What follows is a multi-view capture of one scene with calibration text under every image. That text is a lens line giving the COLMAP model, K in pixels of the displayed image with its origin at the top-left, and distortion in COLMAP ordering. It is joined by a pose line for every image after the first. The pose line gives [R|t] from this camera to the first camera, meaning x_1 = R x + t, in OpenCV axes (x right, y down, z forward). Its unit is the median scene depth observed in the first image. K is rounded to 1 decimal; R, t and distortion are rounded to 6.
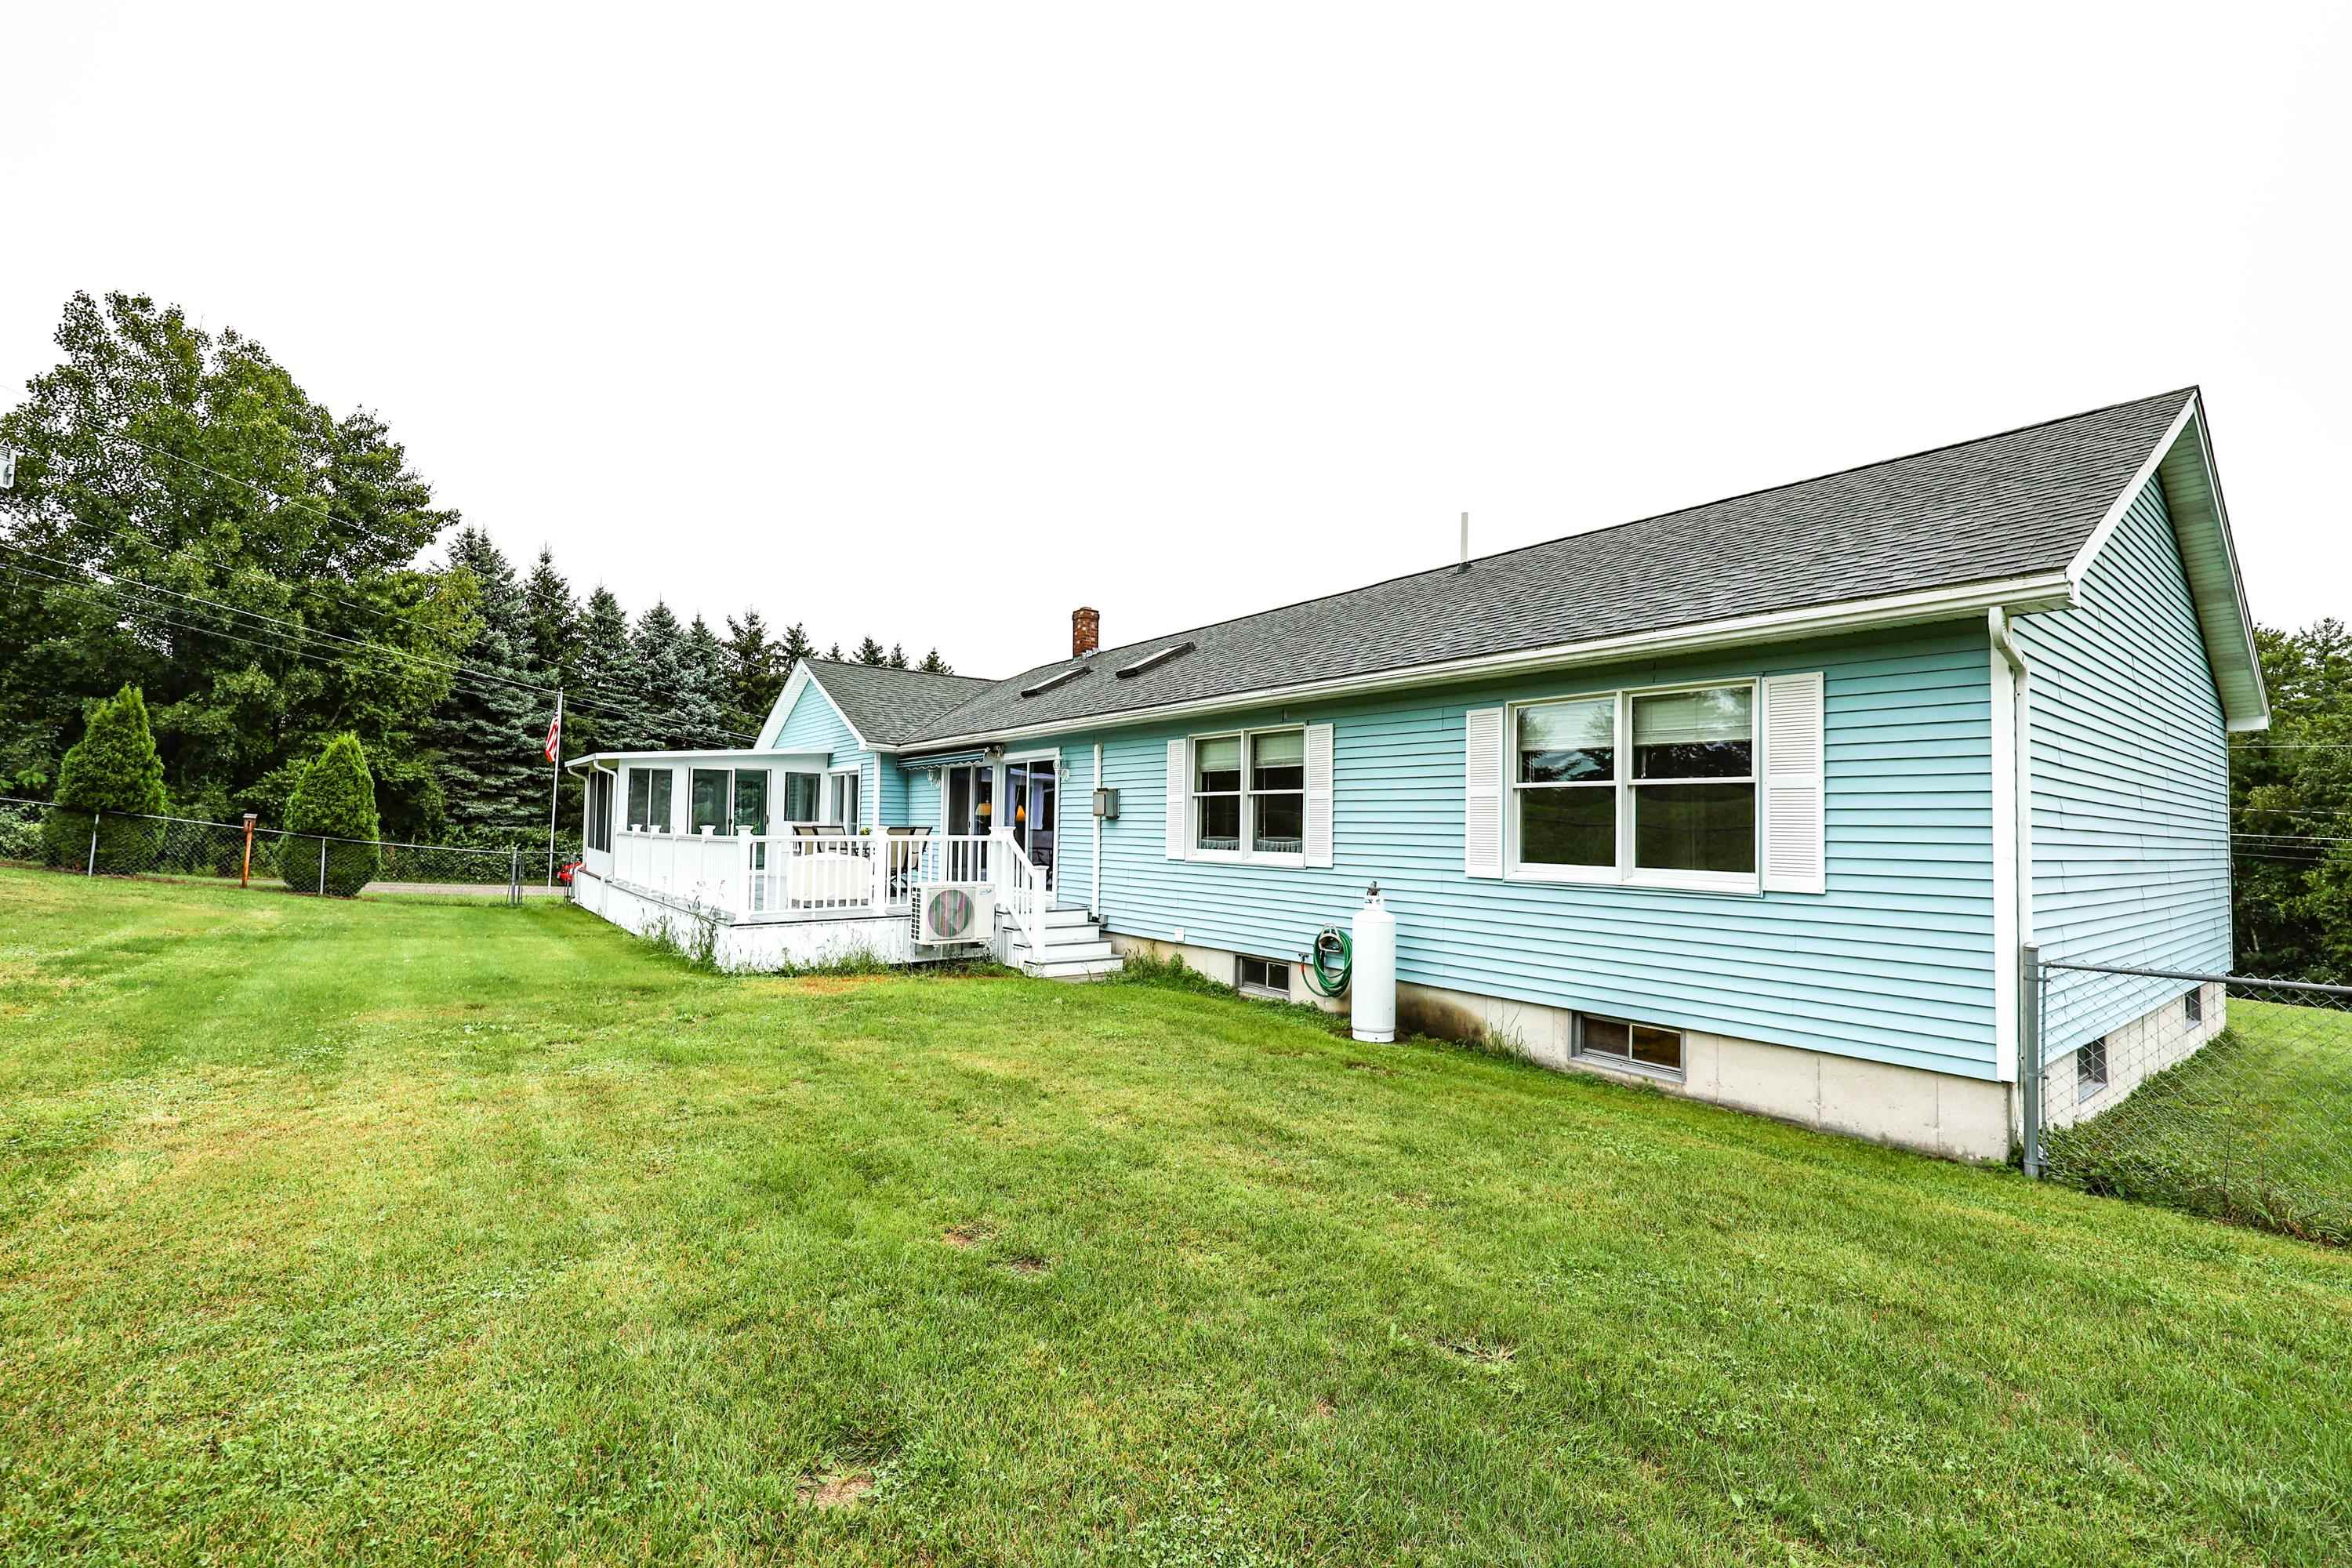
lens RADIAL K [[951.3, 0, 1176.0], [0, 951.3, 784.0], [0, 0, 1]] dist [0.001768, -0.000175]
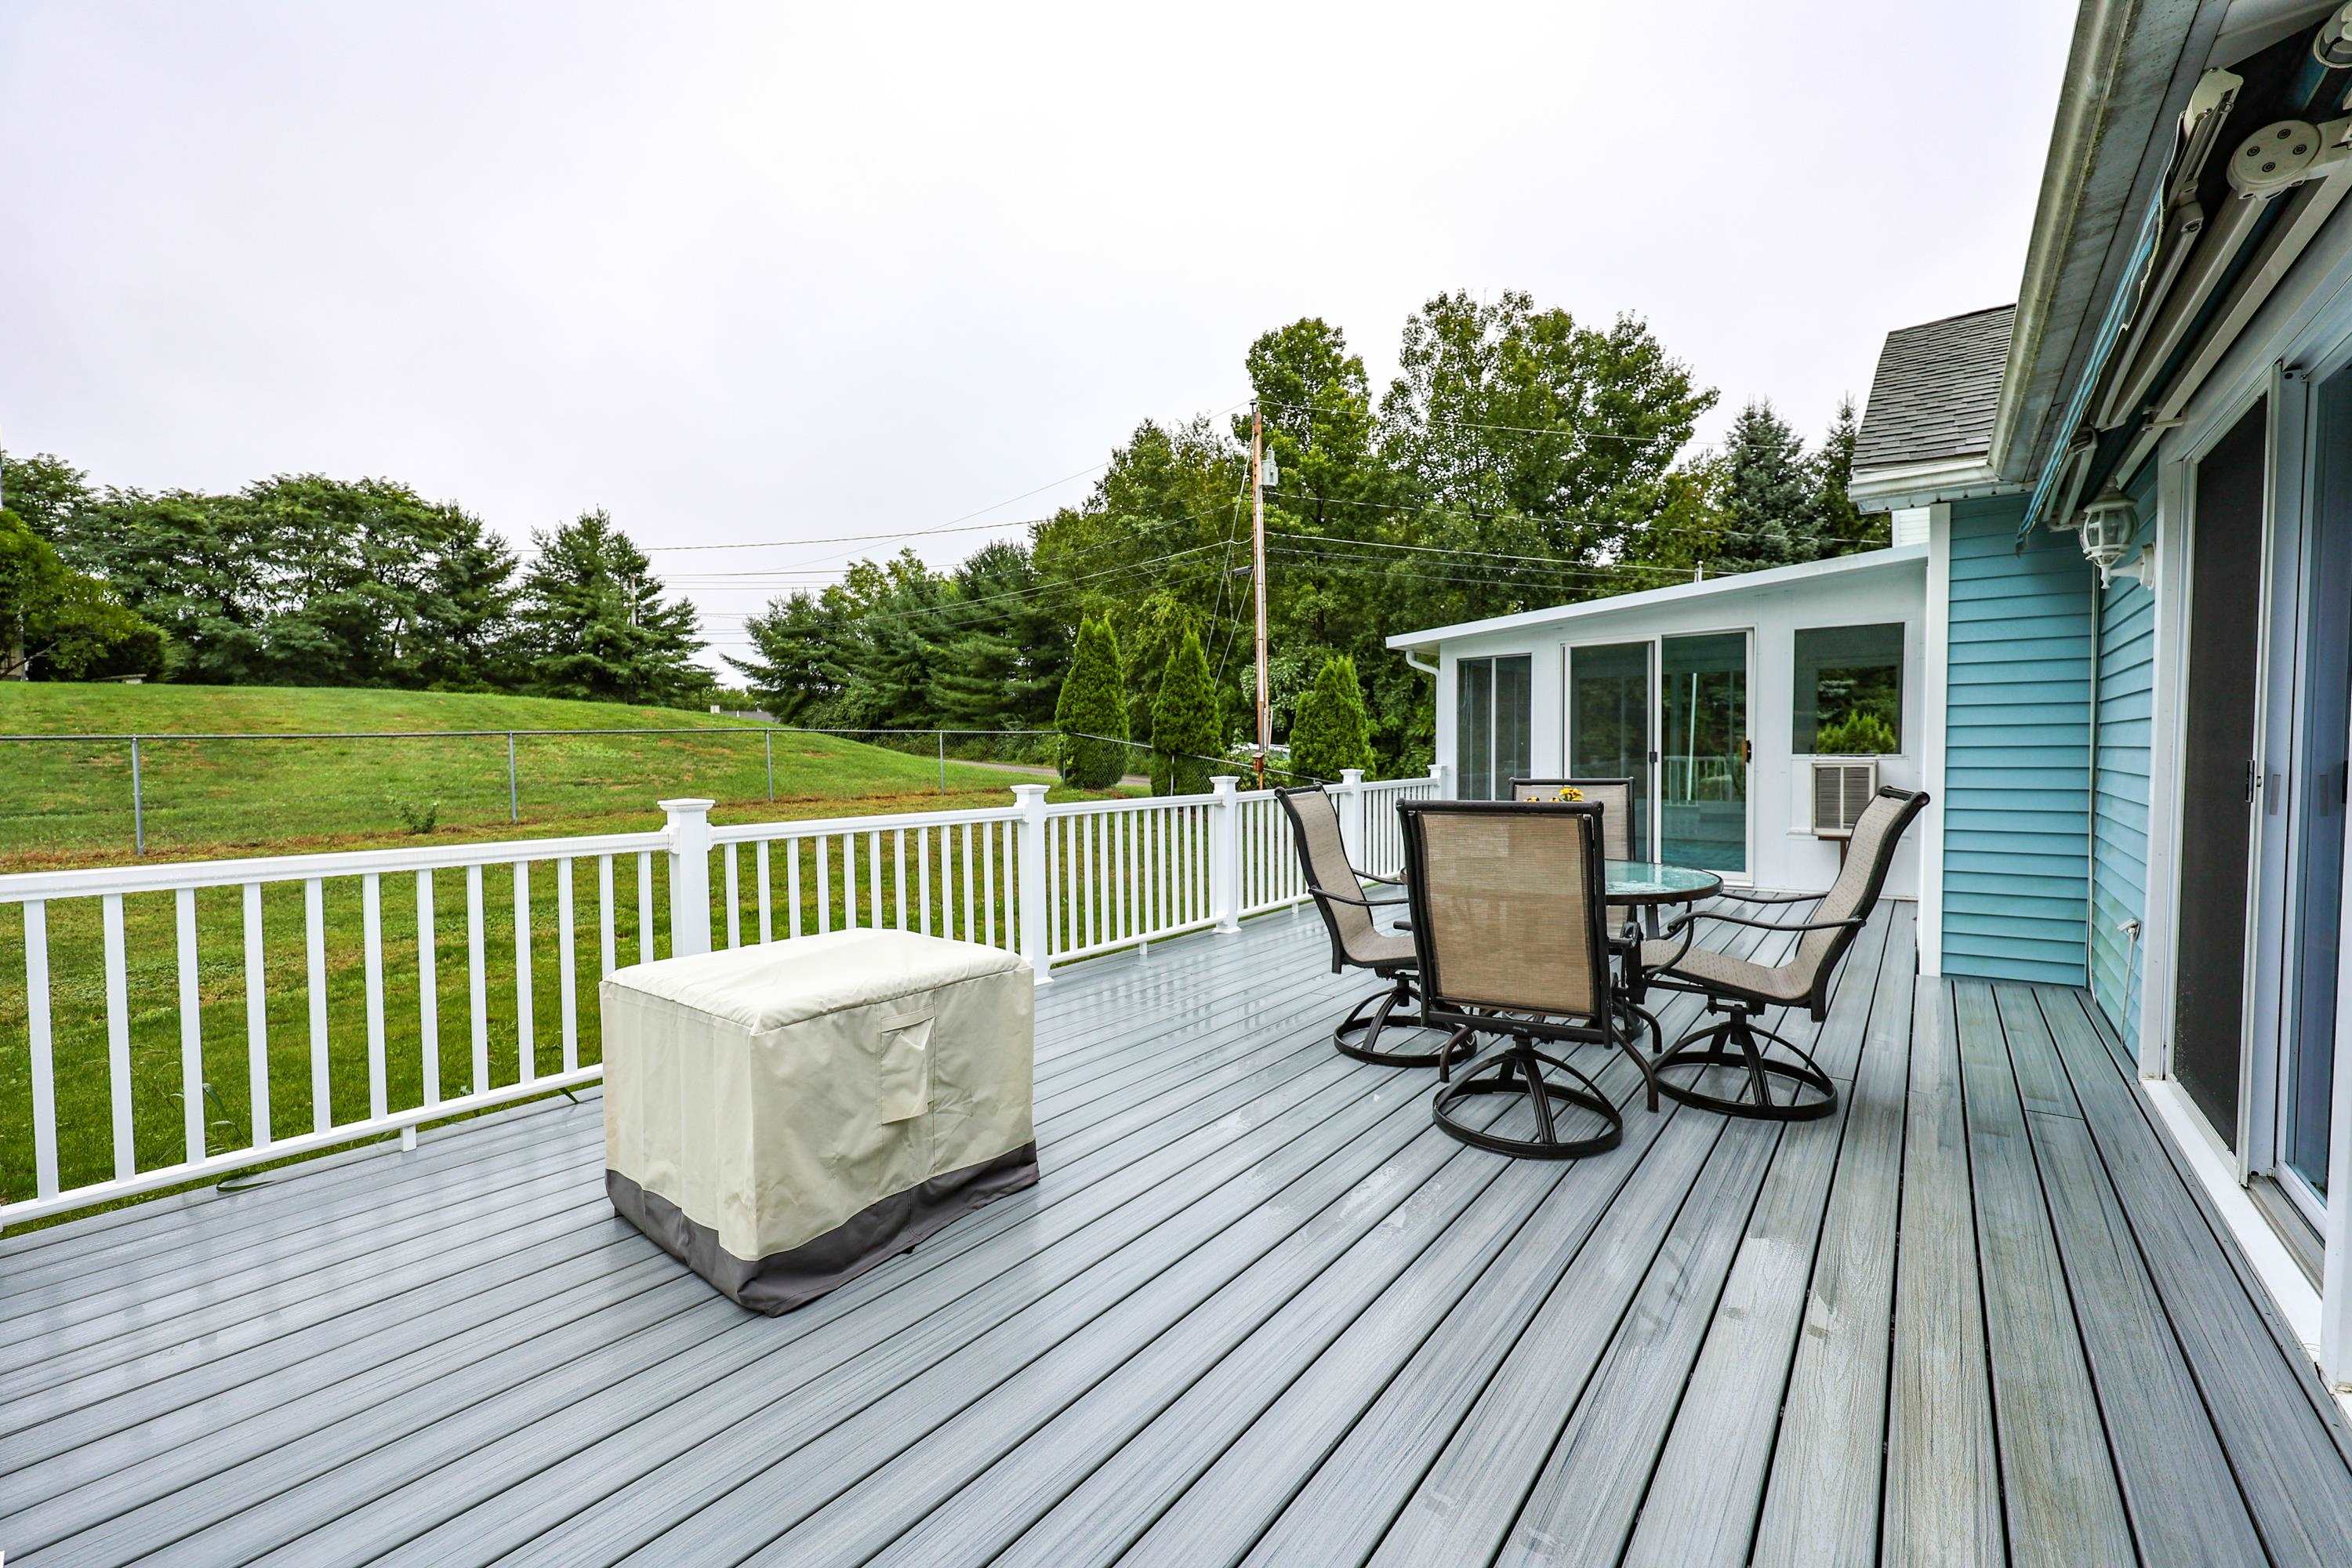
lens RADIAL K [[951.3, 0, 1176.0], [0, 951.3, 784.0], [0, 0, 1]] dist [0.001768, -0.000175]
pose [[0.249638, 0.020104, -0.968130, -0.045418], [0.055277, 0.997858, 0.034975, 0.011659], [0.966760, -0.062246, 0.247992, 0.324582]]
